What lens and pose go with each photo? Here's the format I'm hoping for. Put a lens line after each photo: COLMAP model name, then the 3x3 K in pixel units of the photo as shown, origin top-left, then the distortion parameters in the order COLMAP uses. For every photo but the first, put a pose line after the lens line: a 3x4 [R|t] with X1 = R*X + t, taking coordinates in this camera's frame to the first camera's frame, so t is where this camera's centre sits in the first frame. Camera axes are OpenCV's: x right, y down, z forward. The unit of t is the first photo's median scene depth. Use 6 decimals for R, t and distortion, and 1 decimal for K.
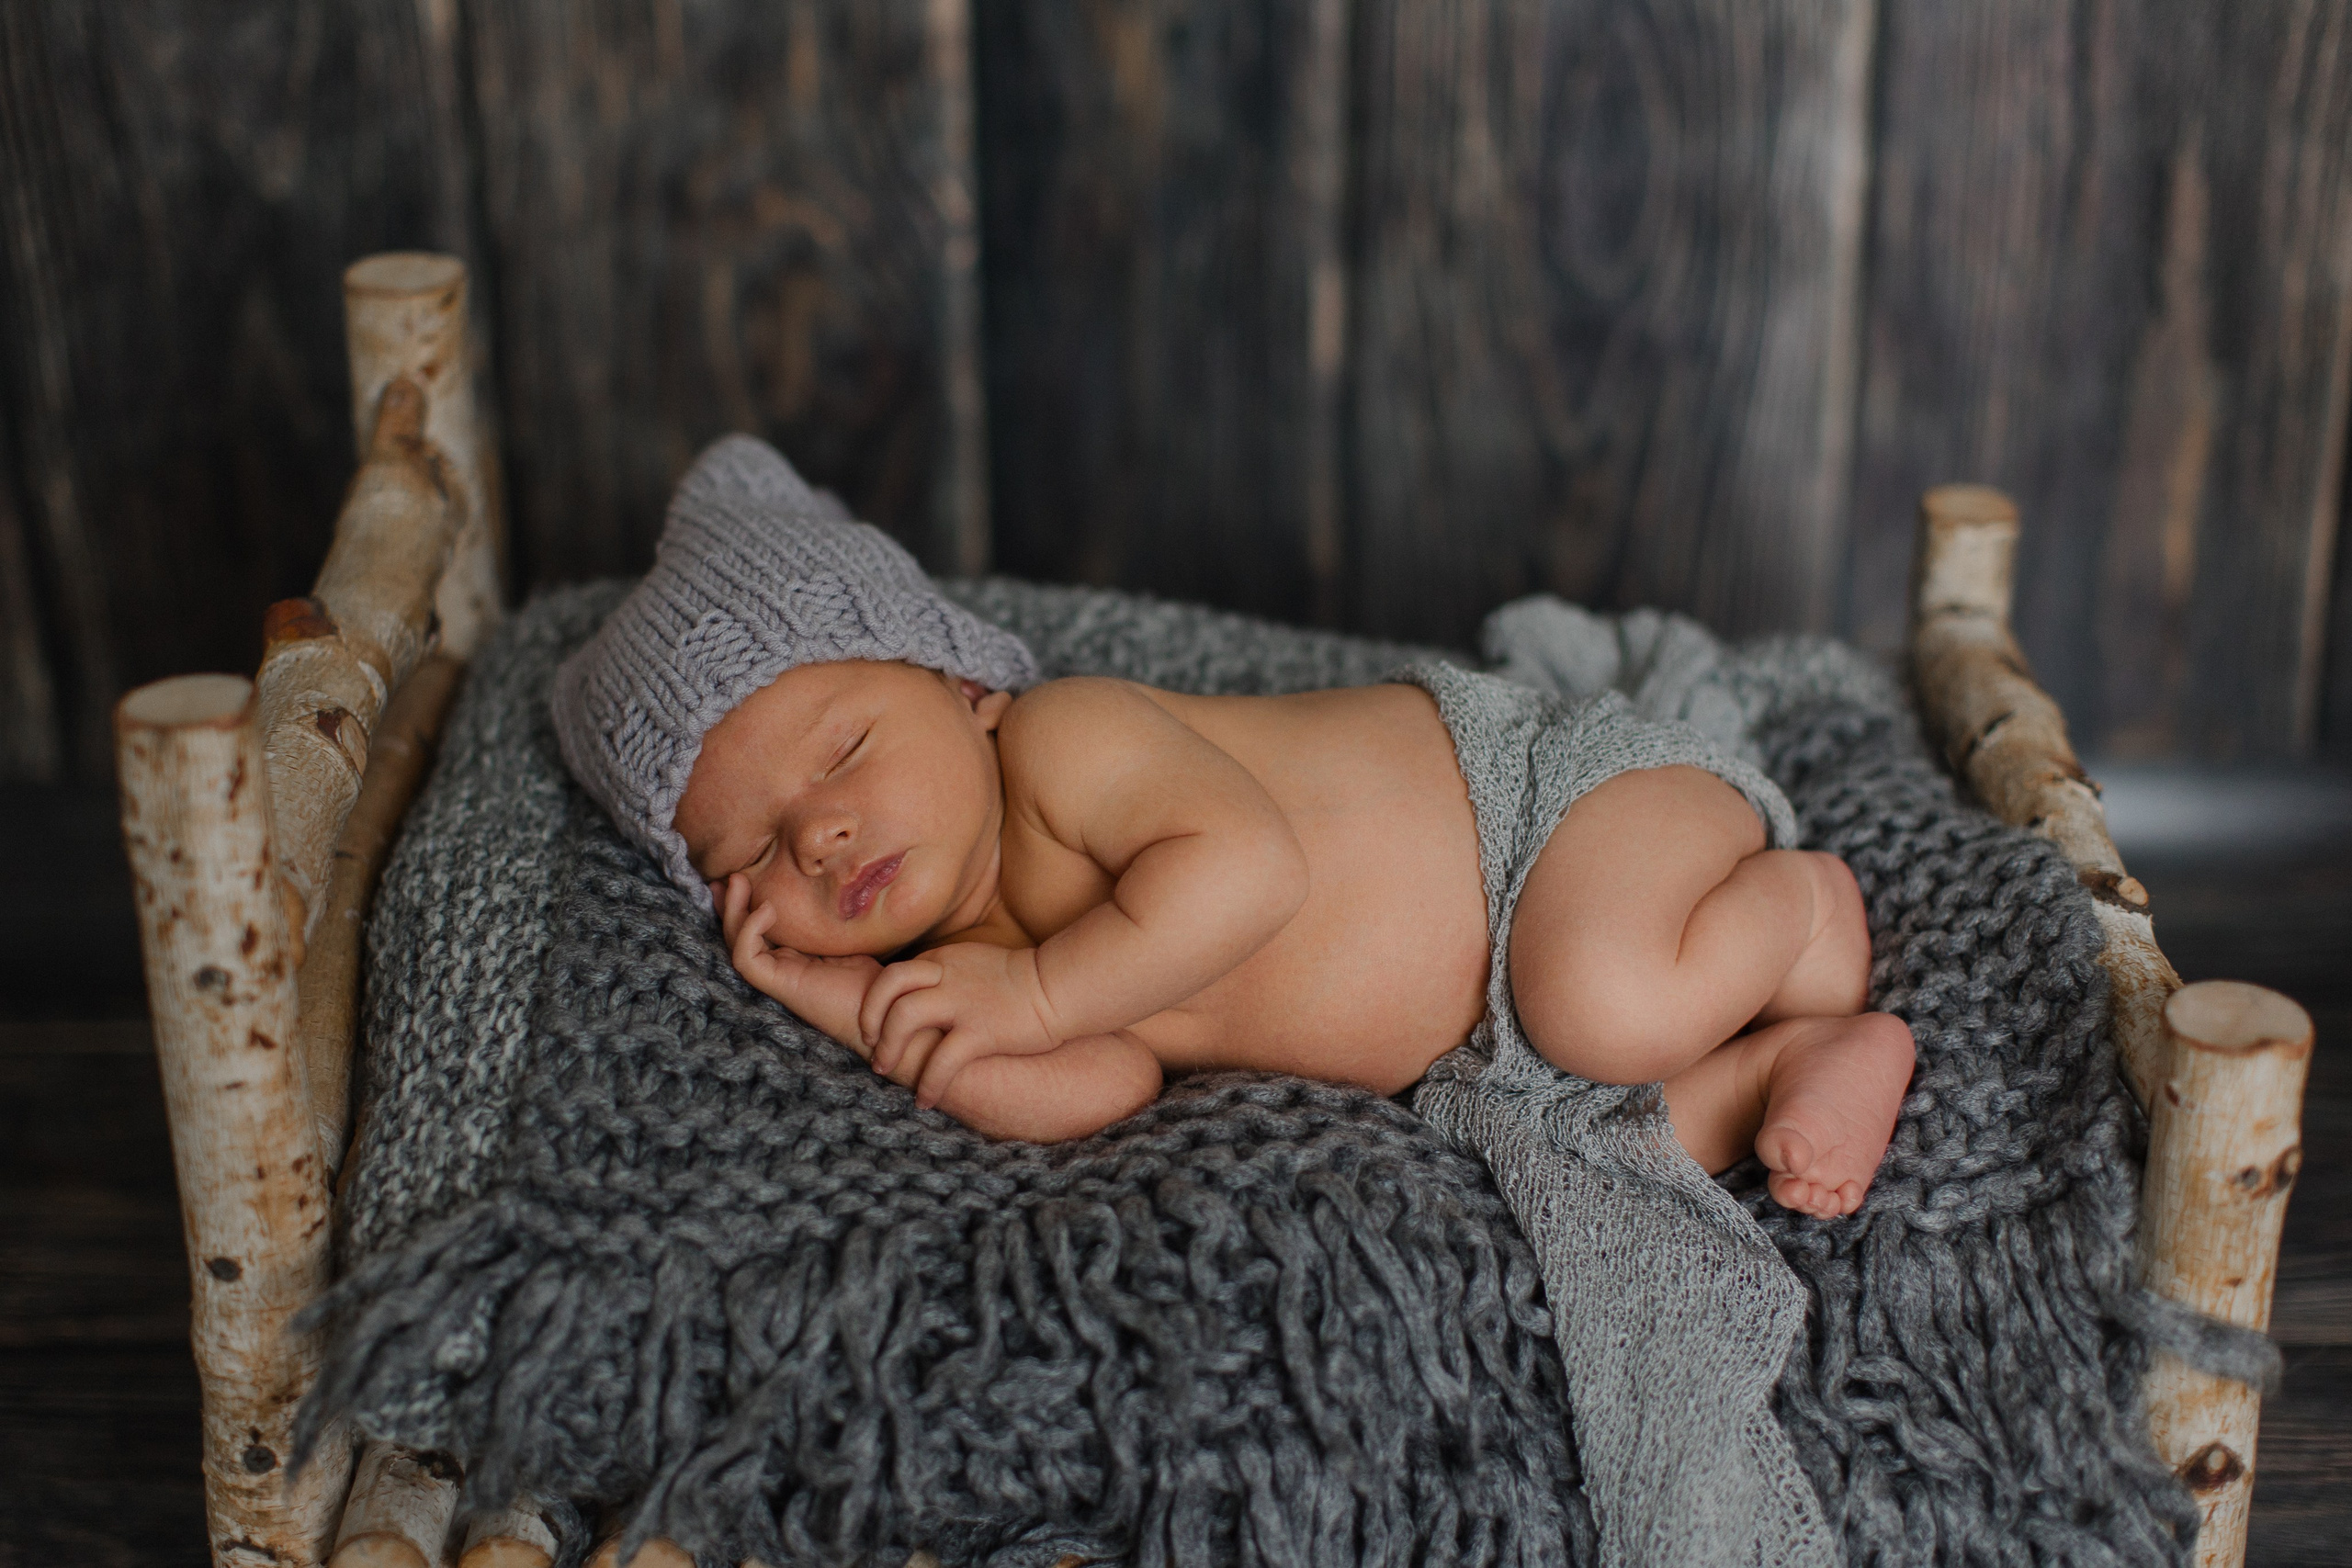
lens RADIAL K [[3627.7, 0, 1192.6], [0, 3627.7, 697.7], [0, 0, 1]] dist [-0.005245, -0.054602]
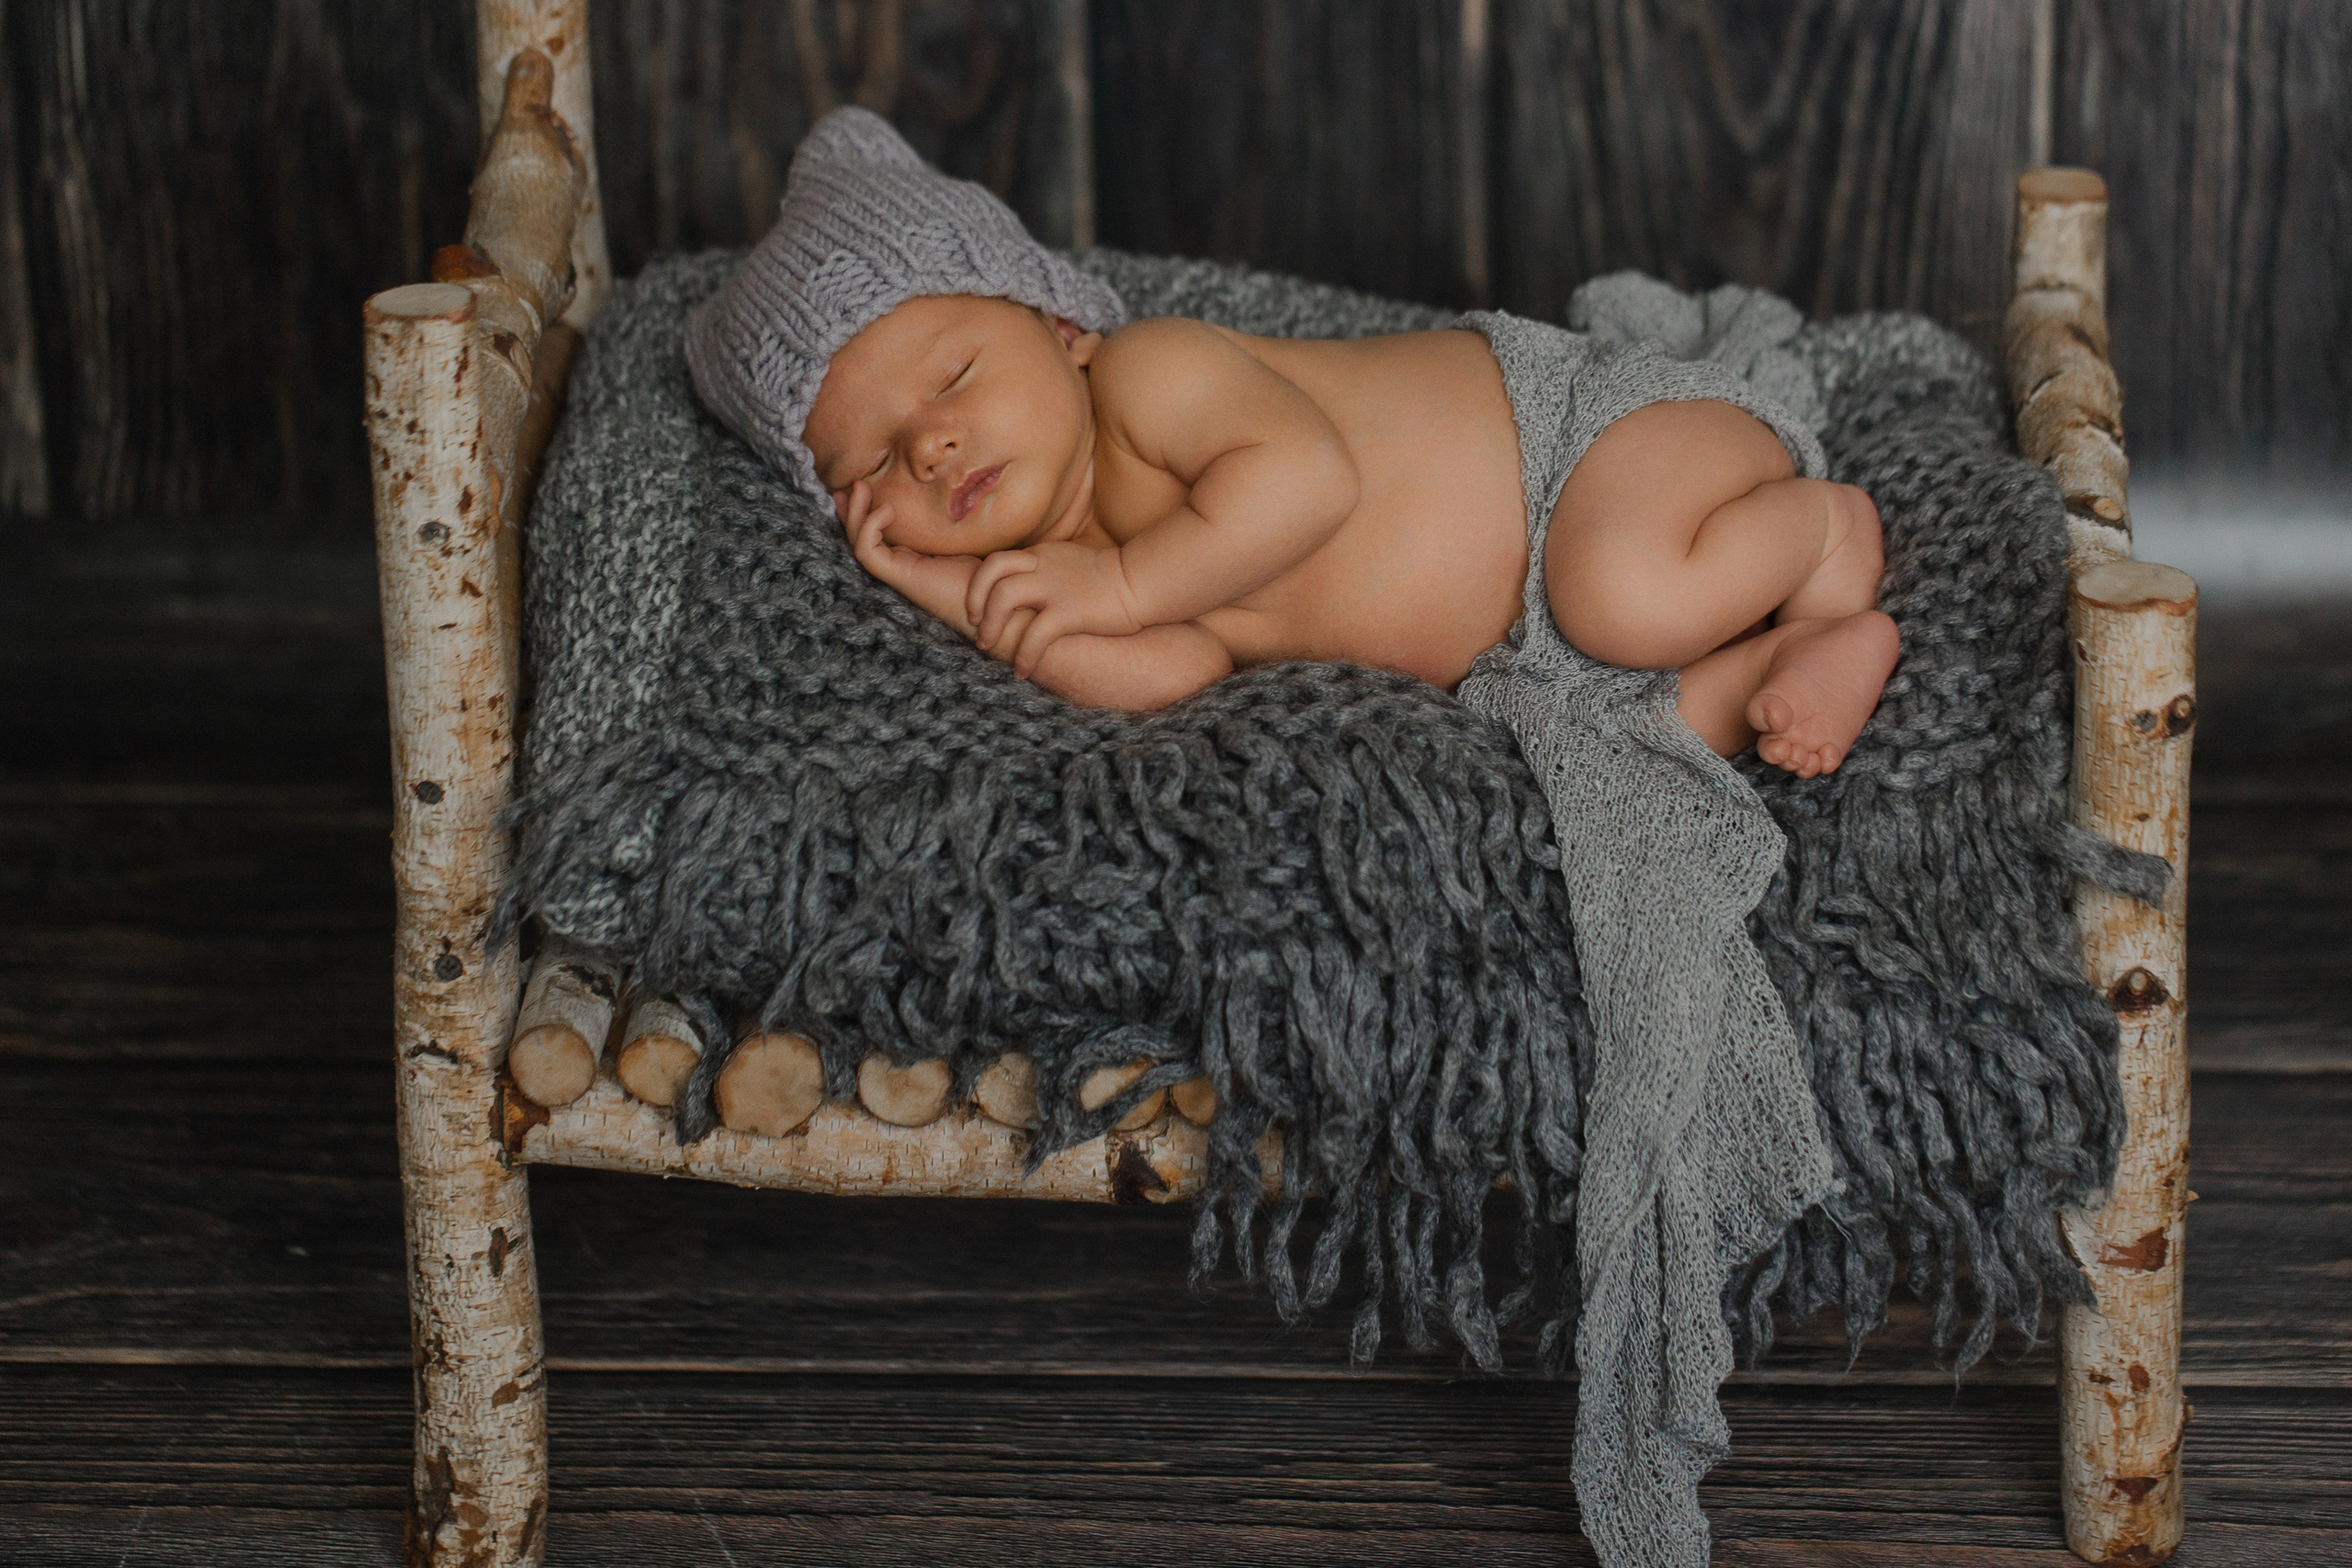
lens RADIAL K [[7296.1, 0, 1176.0], [0, 7296.1, 784.0], [0, 0, 1]] dist [-0.069577, 0.044952]
pose [[0.998432, 0.006511, -0.055597, 0.105560], [-0.006752, 0.999969, -0.004148, 0.158811], [0.055568, 0.004517, 0.998445, -1.327180]]
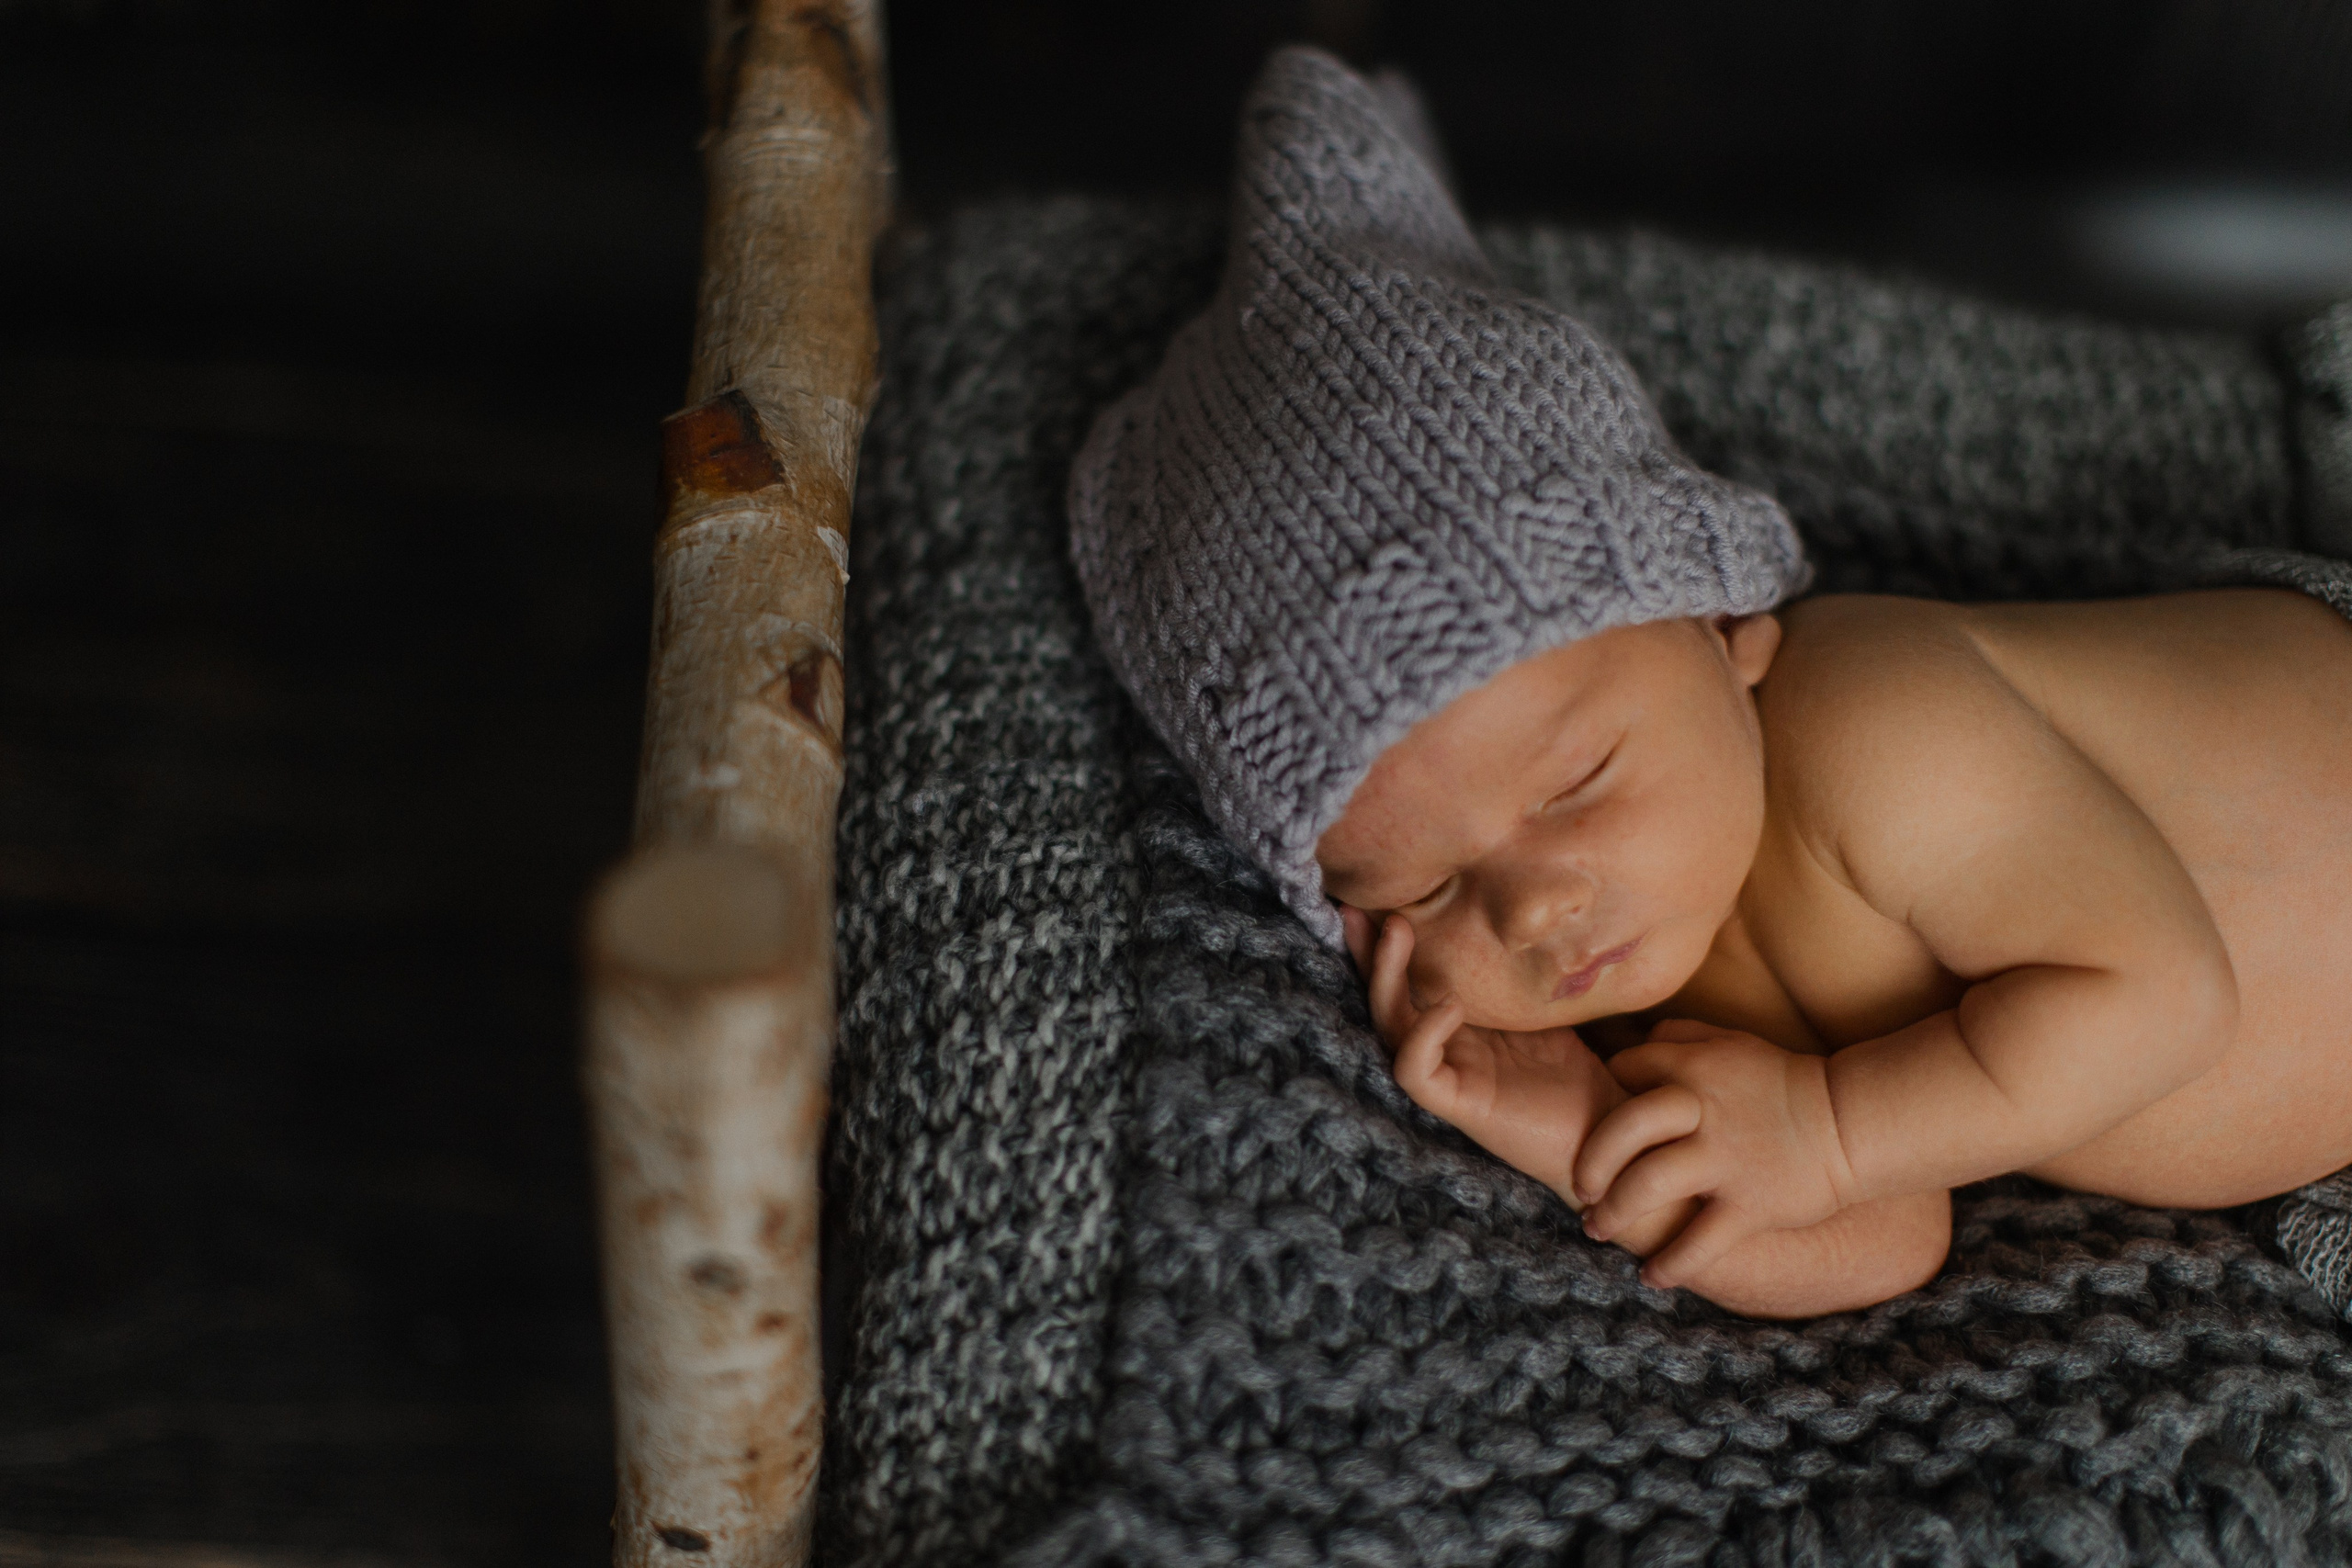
lens RADIAL K [[3636.0, 0, 1176.0], [0, 3636.0, 784.0], [0, 0, 1]] dist [-0.033286, 0.032355]
pose [[0.996500, 0.060154, 0.058048, -0.216497], [-0.078351, 0.914157, 0.397716, -0.252854], [-0.029141, -0.400872, 0.915670, 0.406124]]
